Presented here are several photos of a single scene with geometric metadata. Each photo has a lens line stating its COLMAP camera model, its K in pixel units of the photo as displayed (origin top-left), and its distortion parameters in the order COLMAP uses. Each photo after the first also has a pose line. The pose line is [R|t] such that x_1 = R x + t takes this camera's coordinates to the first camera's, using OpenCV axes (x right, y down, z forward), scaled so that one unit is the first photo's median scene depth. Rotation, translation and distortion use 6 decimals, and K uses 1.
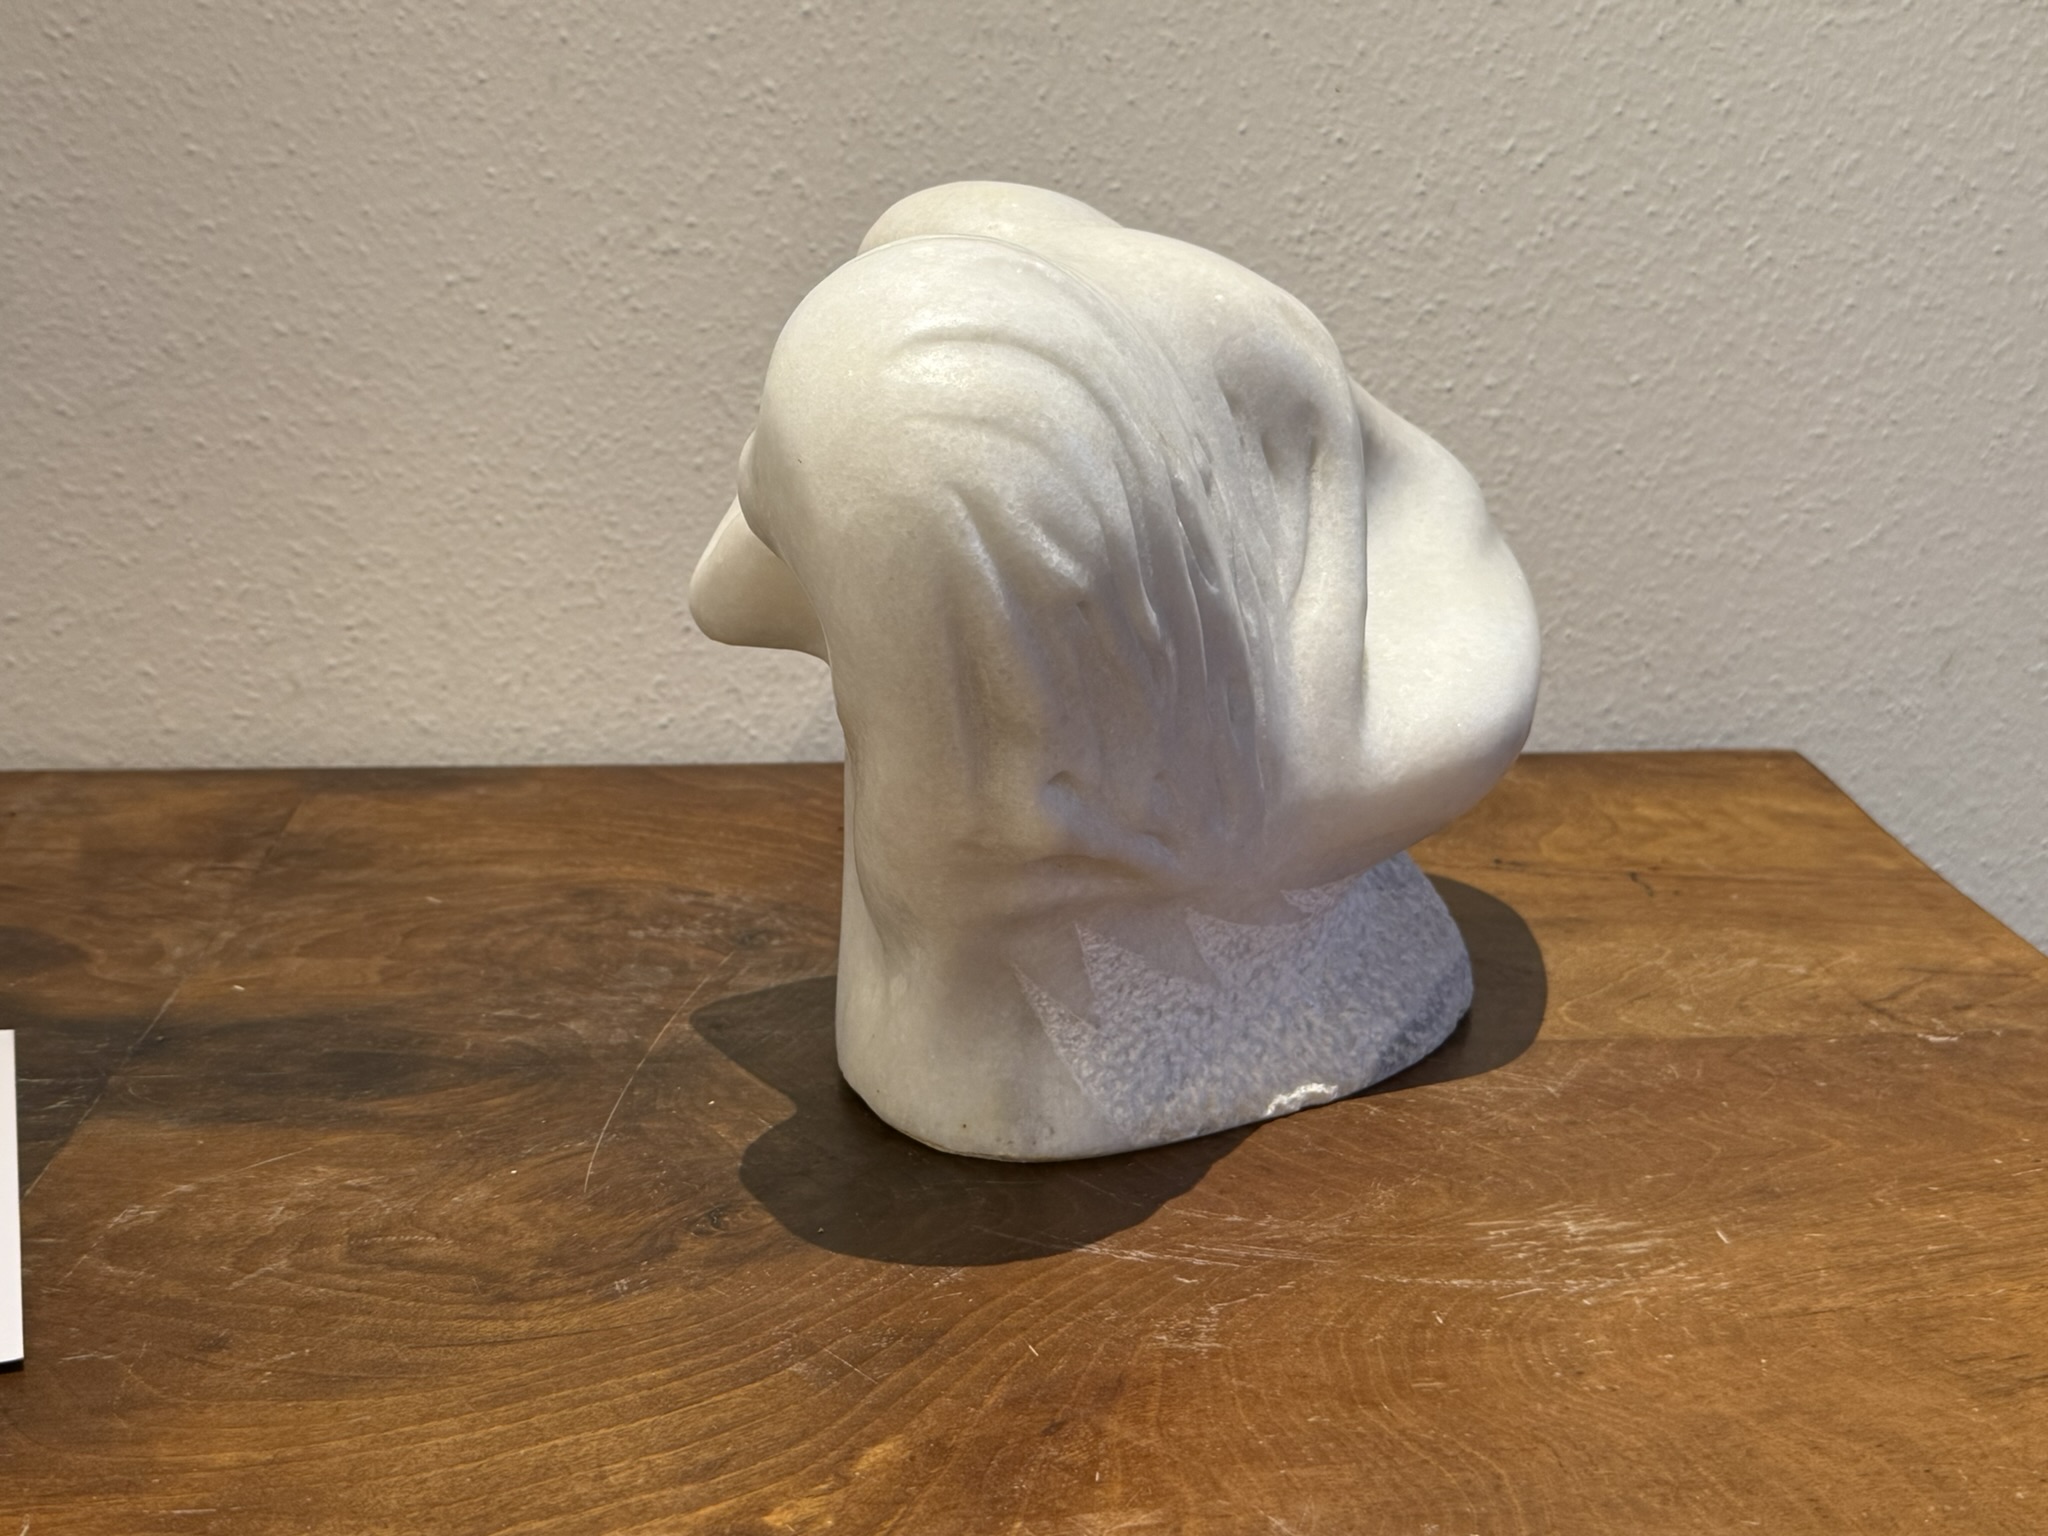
lens RADIAL K [[2544.4, 0, 1033.7], [0, 2544.4, 780.1], [0, 0, 1]] dist [0.115342, 0.000000]
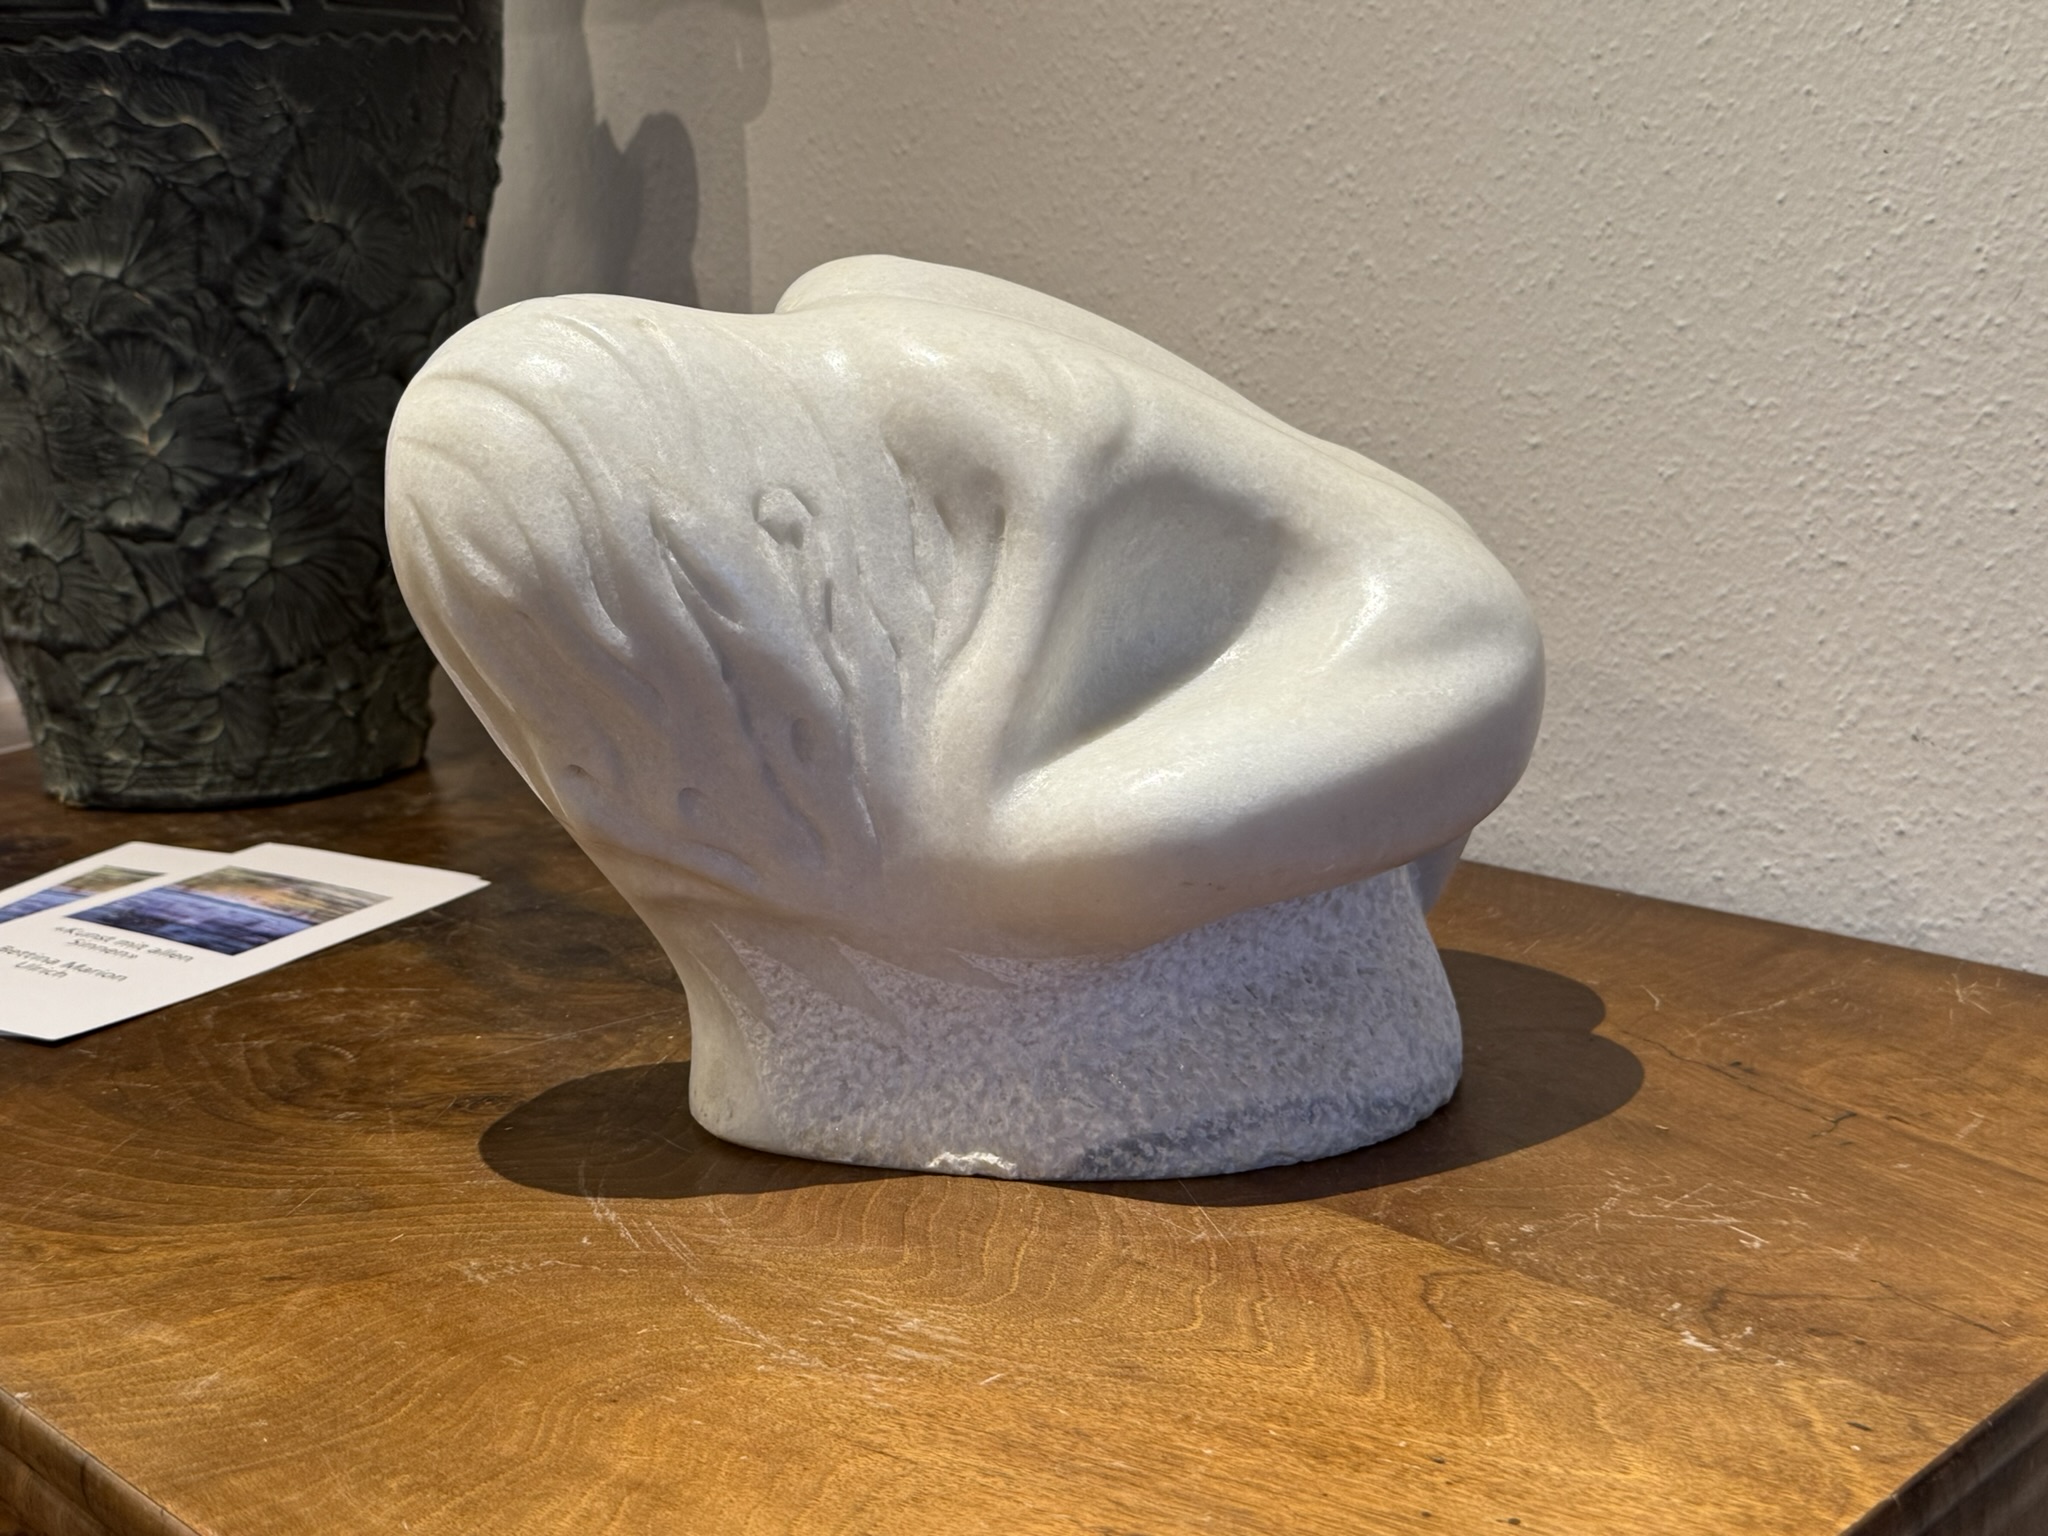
lens RADIAL K [[2544.4, 0, 1007.0], [0, 2544.4, 798.0], [0, 0, 1]] dist [0.115342, 0.000000]
pose [[0.638888, 0.154902, -0.753543, 0.615130], [-0.179759, 0.982462, 0.049552, -0.049533], [0.748003, 0.103798, 0.655528, 0.247559]]
